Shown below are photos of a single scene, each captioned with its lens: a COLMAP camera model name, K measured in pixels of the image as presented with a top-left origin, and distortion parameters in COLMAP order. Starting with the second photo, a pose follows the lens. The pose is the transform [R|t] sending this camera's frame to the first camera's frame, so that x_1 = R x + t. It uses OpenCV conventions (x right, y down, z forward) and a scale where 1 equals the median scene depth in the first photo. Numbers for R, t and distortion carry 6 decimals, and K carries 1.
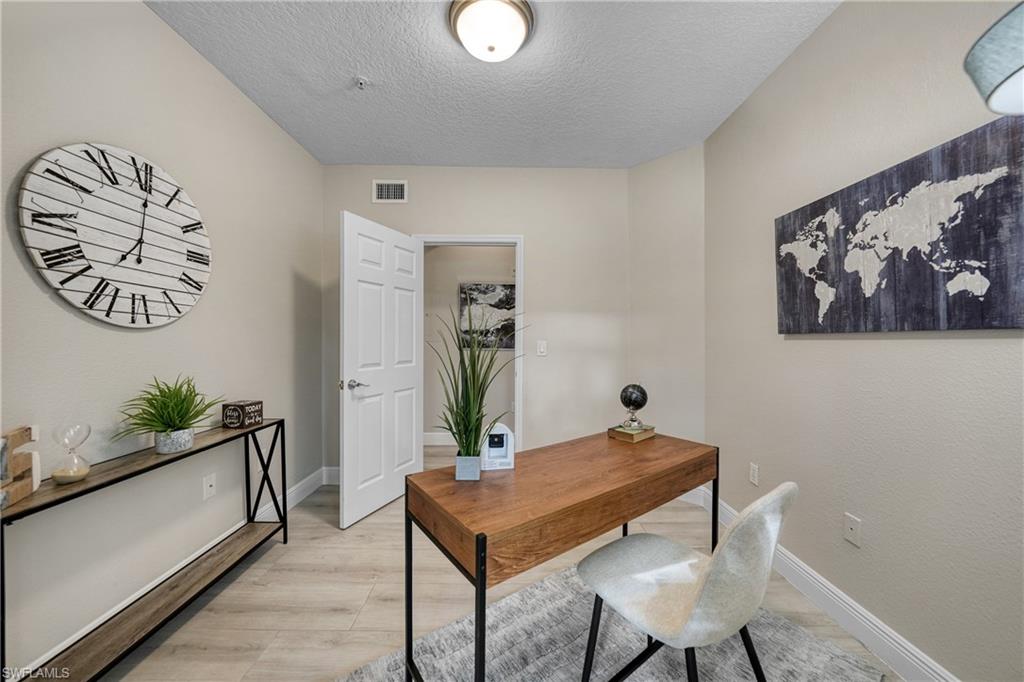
lens RADIAL K [[359.7, 0, 514.9], [0, 359.7, 340.9], [0, 0, 1]] dist [0.000145, 0.000041]
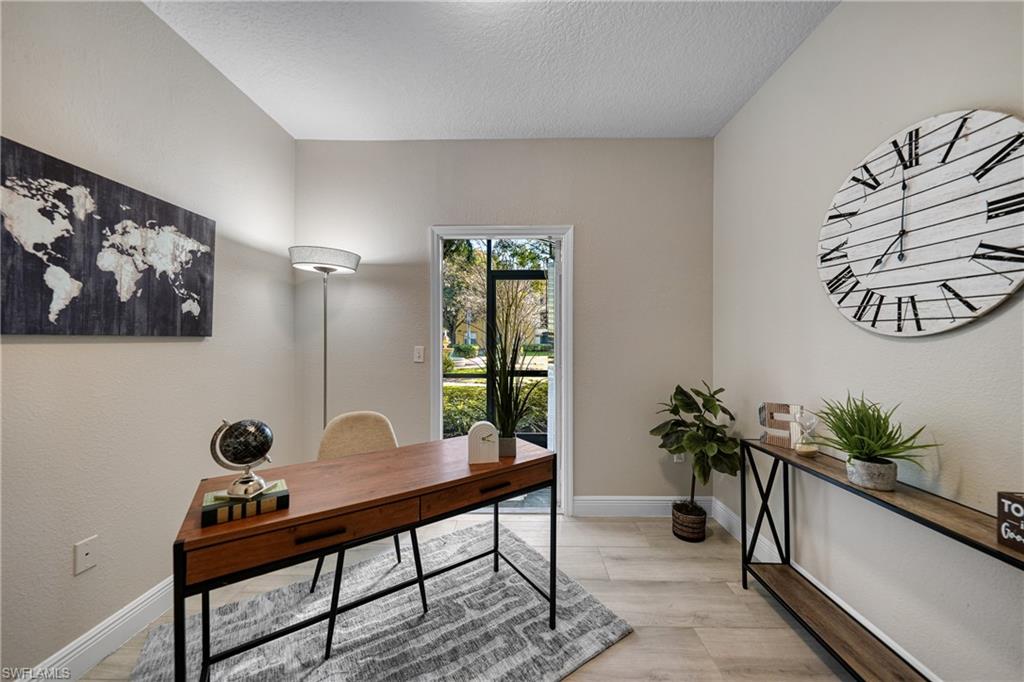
lens RADIAL K [[359.7, 0, 514.9], [0, 359.7, 340.9], [0, 0, 1]] dist [0.000145, 0.000041]
pose [[-0.999085, -0.008003, 0.042017, -0.179970], [-0.007992, 0.999968, 0.000411, -0.018370], [-0.042019, 0.000075, -0.999117, 1.975654]]
